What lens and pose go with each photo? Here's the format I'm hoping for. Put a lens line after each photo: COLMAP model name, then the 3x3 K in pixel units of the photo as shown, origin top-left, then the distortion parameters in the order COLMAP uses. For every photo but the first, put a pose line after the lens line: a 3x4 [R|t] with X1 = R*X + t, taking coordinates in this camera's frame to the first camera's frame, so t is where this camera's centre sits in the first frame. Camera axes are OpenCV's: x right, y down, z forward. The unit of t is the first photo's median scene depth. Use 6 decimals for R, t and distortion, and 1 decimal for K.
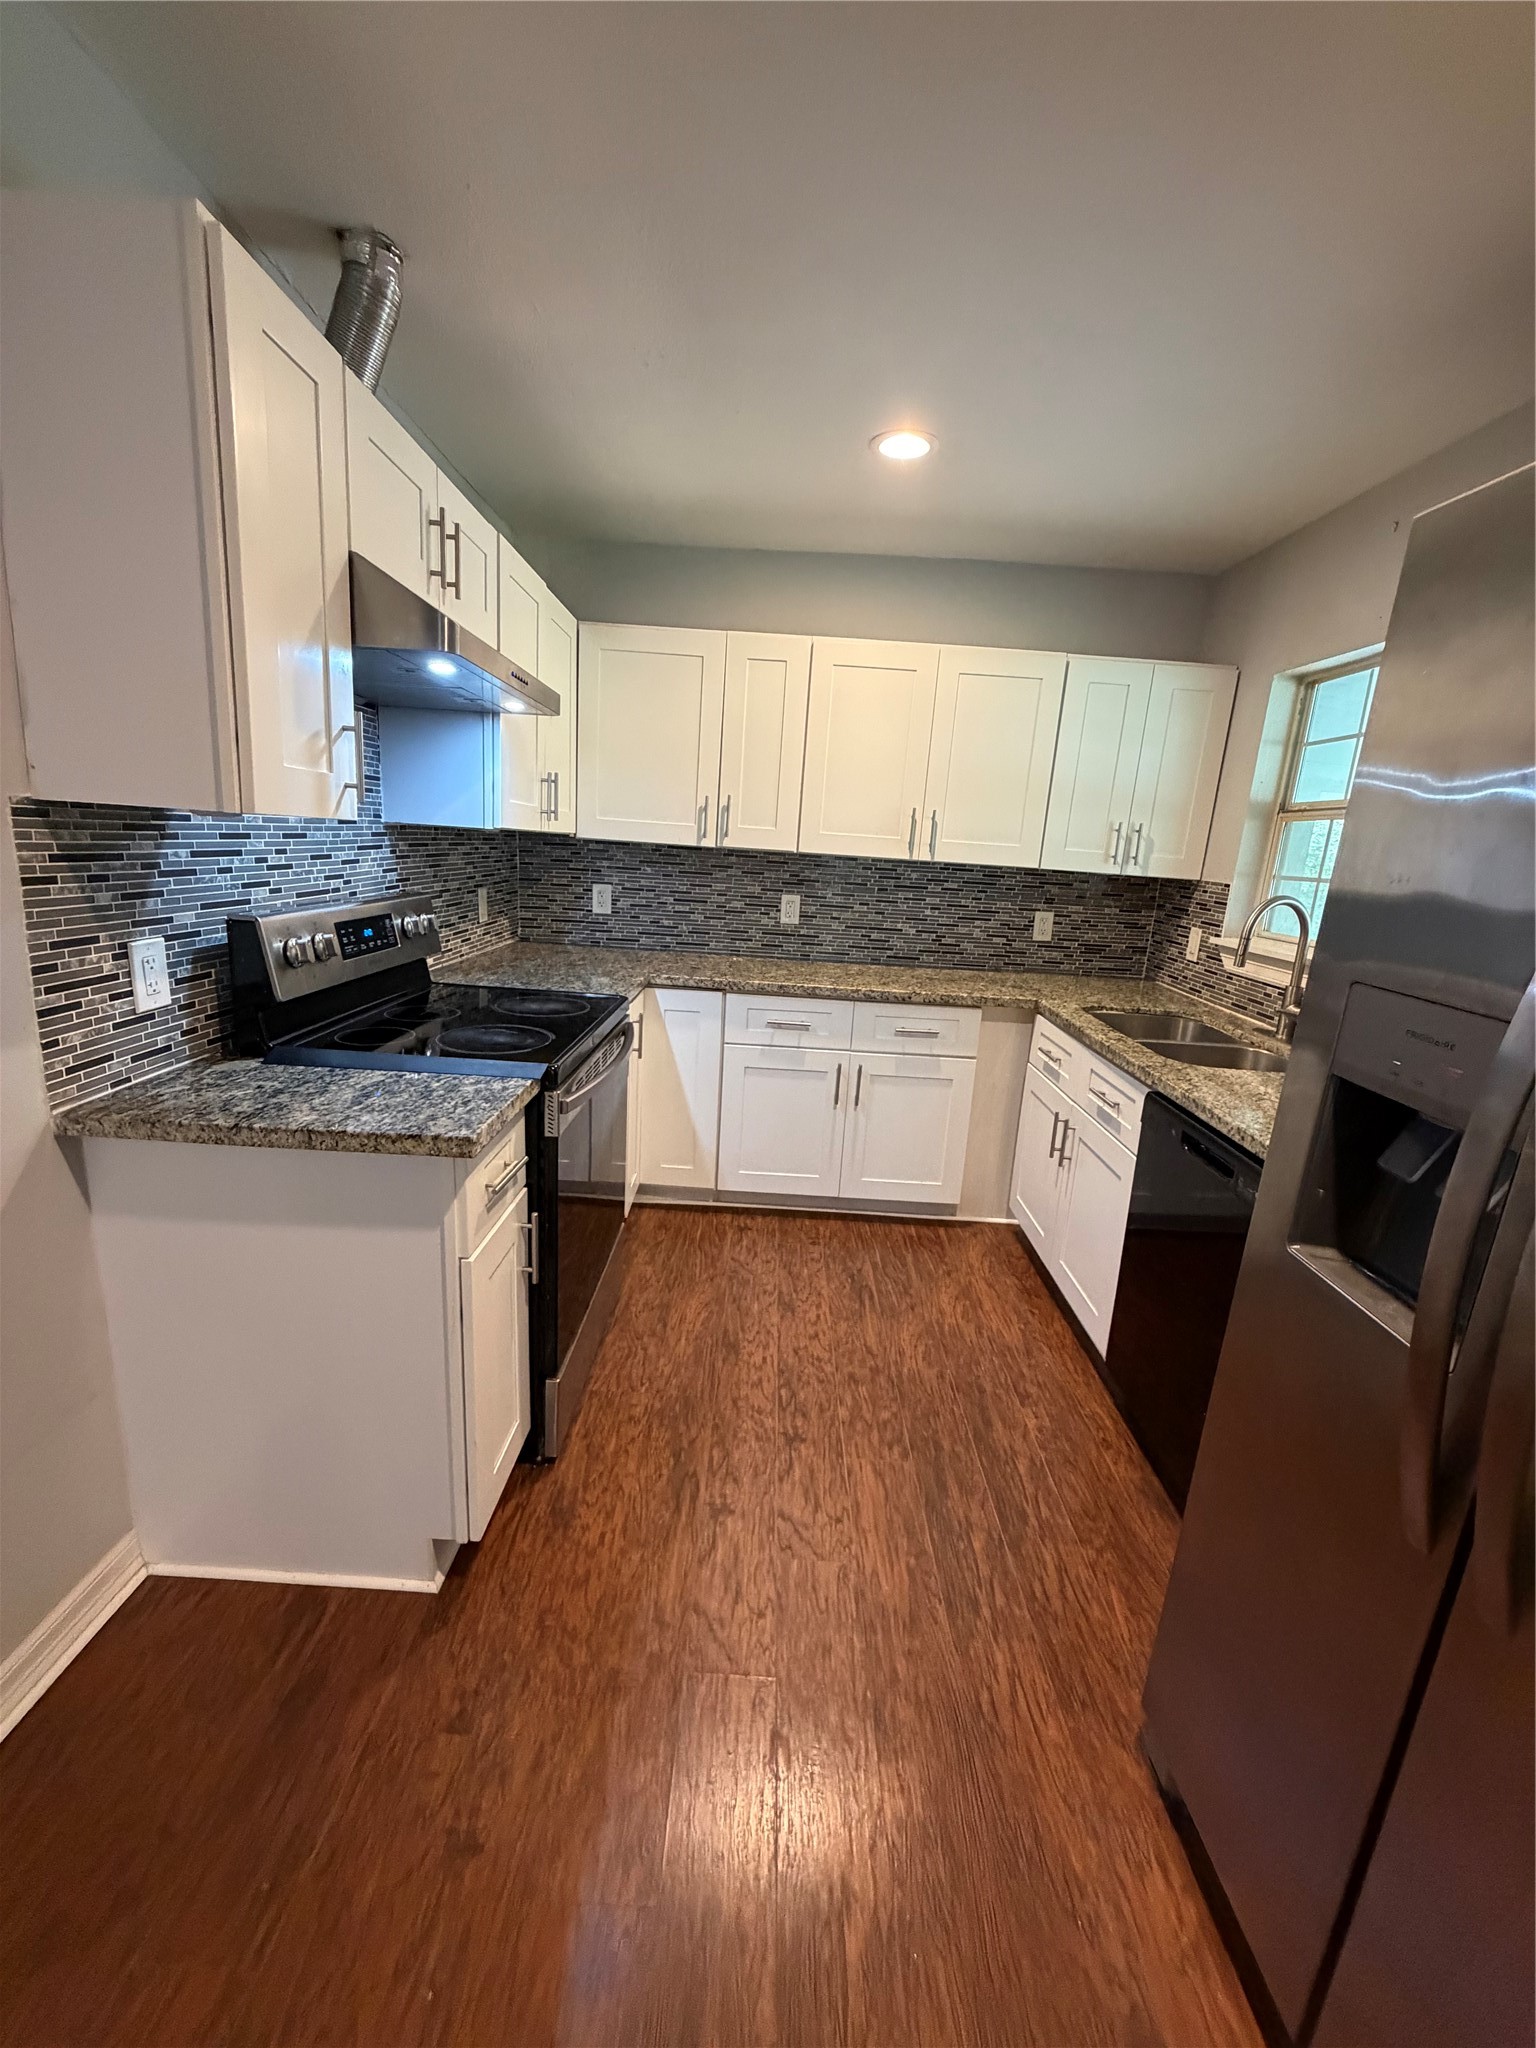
lens RADIAL K [[823.3, 0, 765.0], [0, 823.3, 1018.1], [0, 0, 1]] dist [0.001602, 0.001051]
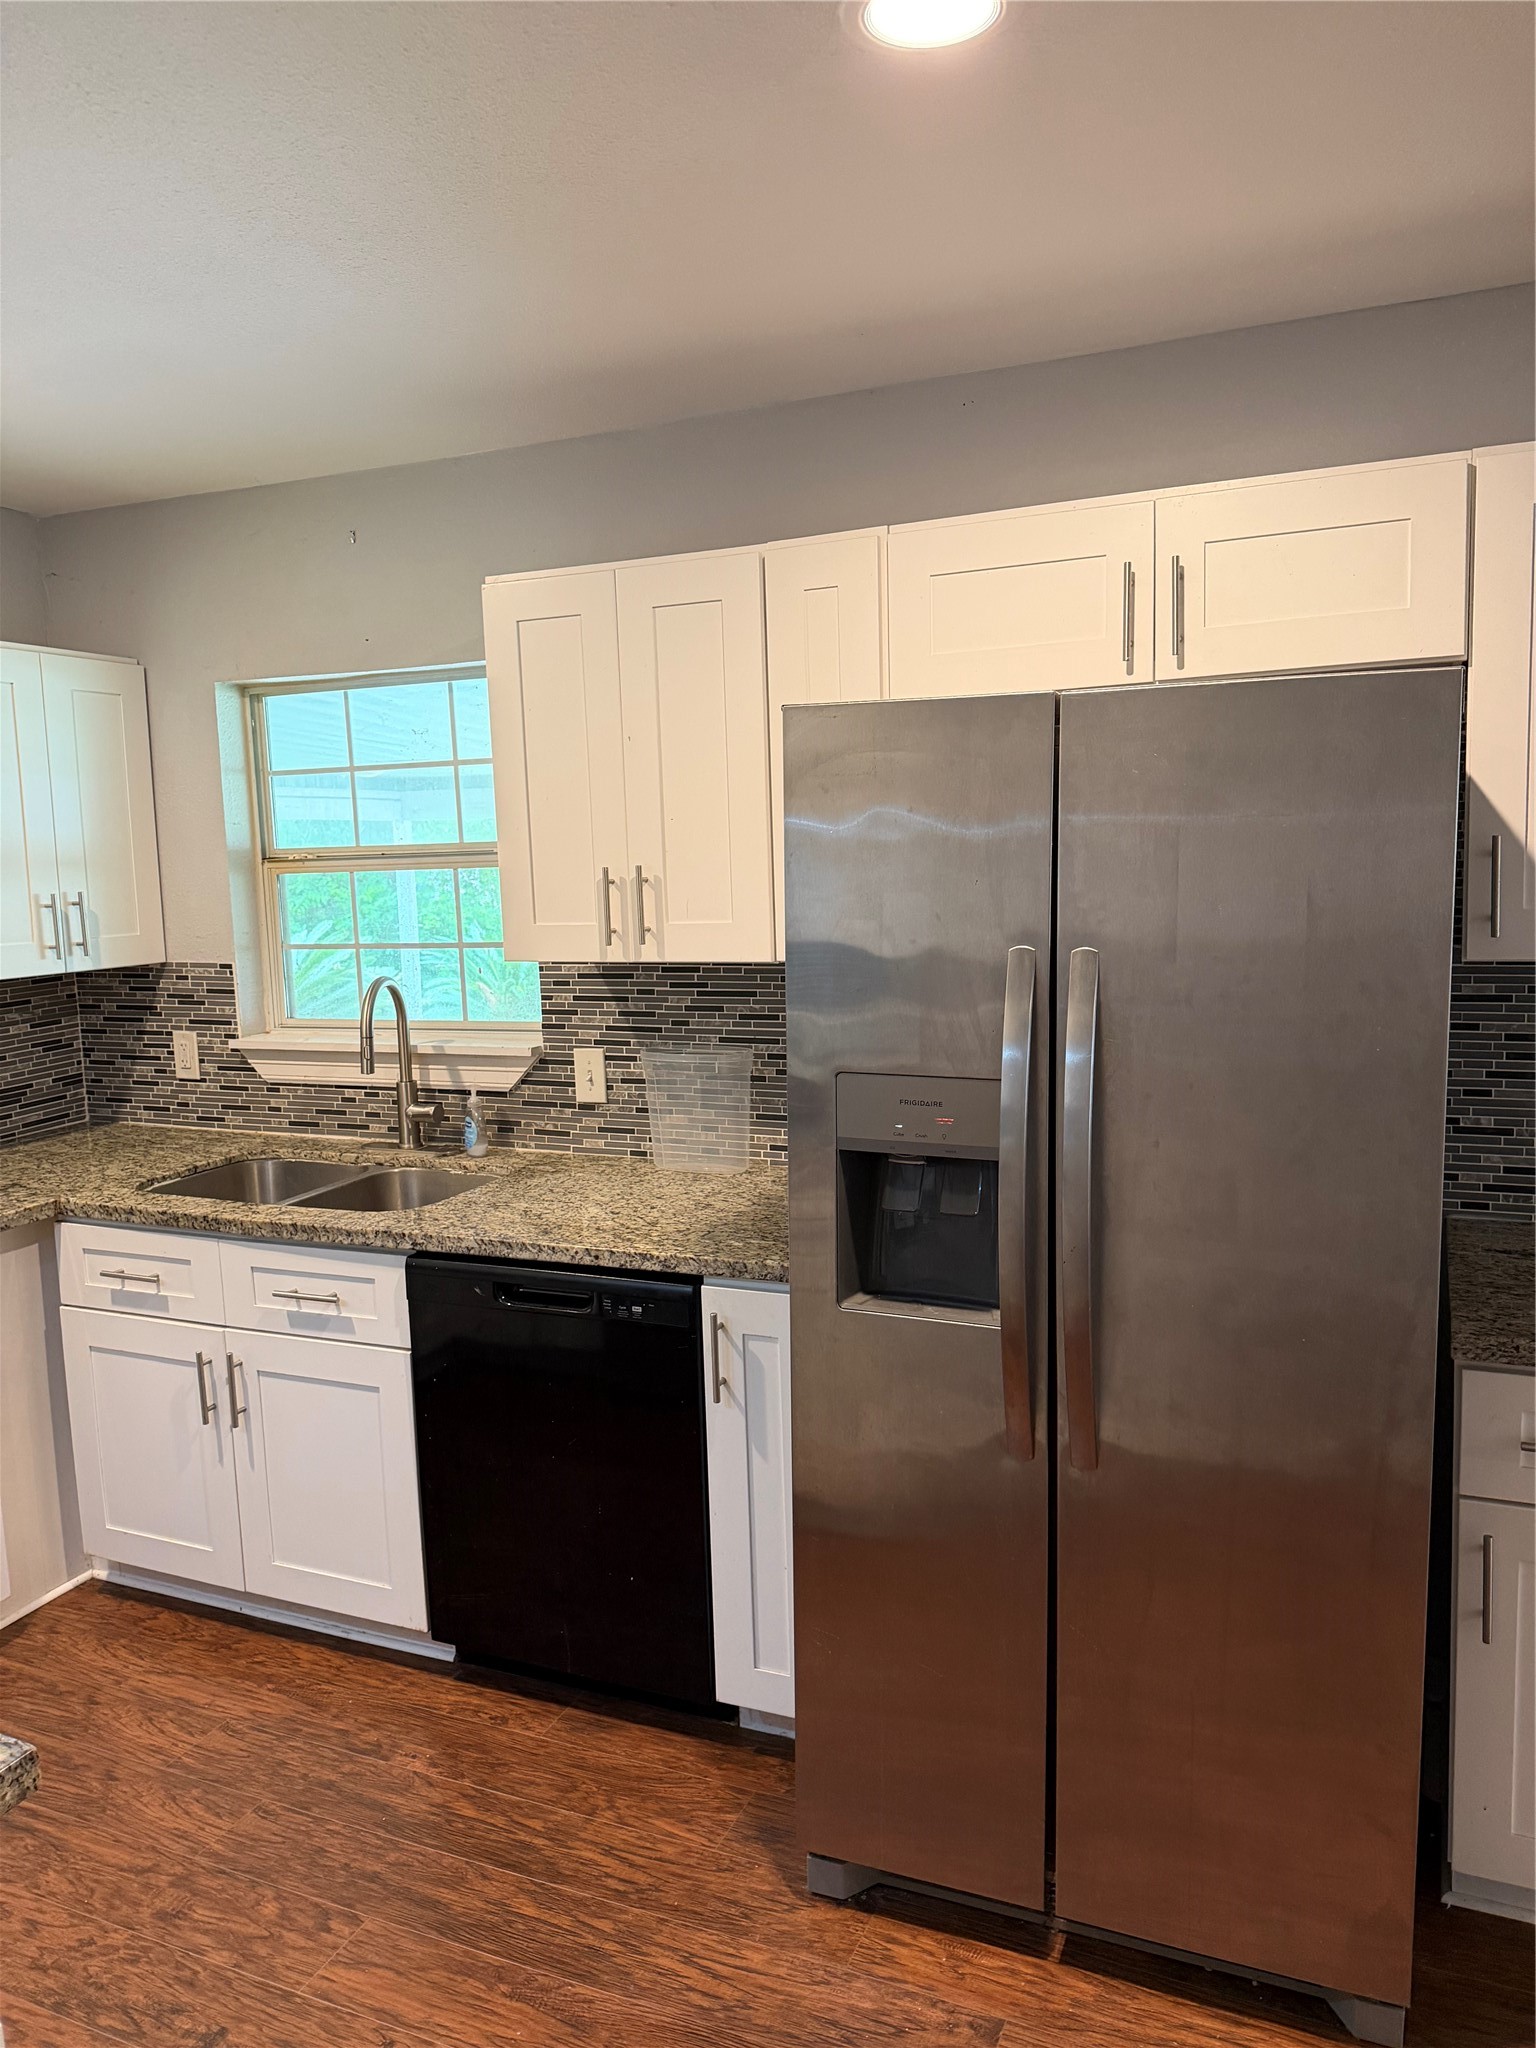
lens RADIAL K [[1445.8, 0, 788.1], [0, 1445.8, 1025.7], [0, 0, 1]] dist [0.061492, -0.070459]
pose [[0.382271, -0.194292, 0.903393, -0.607383], [0.256715, 0.961490, 0.098158, -0.168610], [-0.887675, 0.194392, 0.417428, 0.085516]]
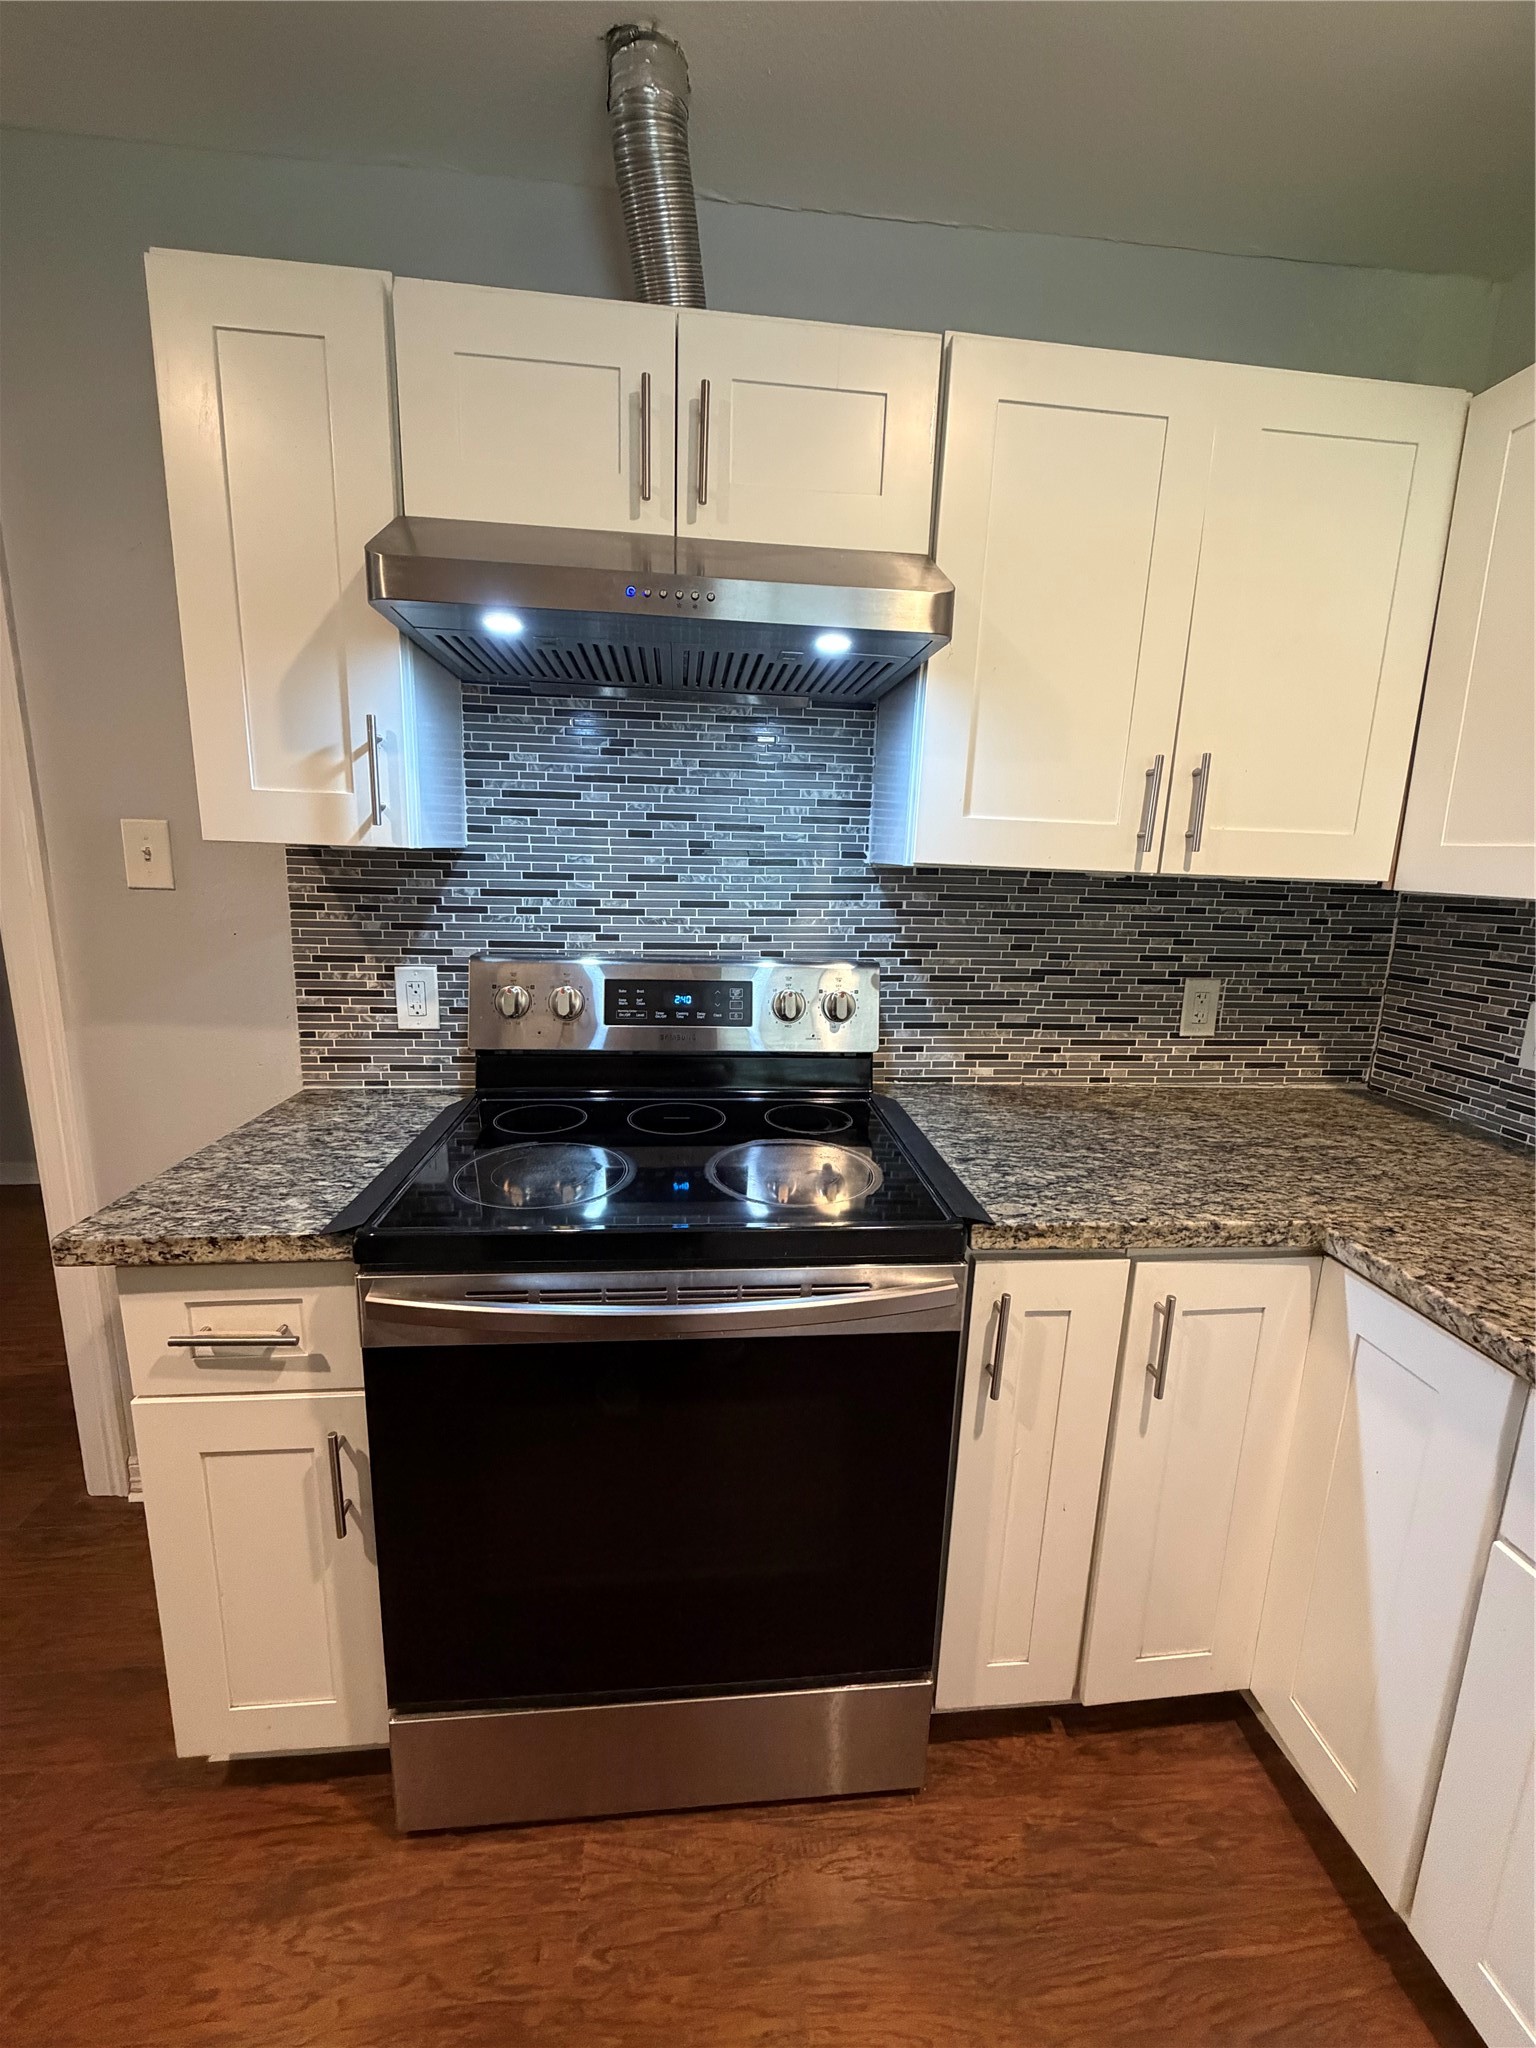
lens RADIAL K [[823.3, 0, 781.0], [0, 823.3, 1020.1], [0, 0, 1]] dist [0.001602, 0.001051]
pose [[0.117080, 0.135648, -0.983815, 0.306756], [-0.231680, 0.967026, 0.105762, -0.195190], [0.965721, 0.215548, 0.144646, 1.014303]]
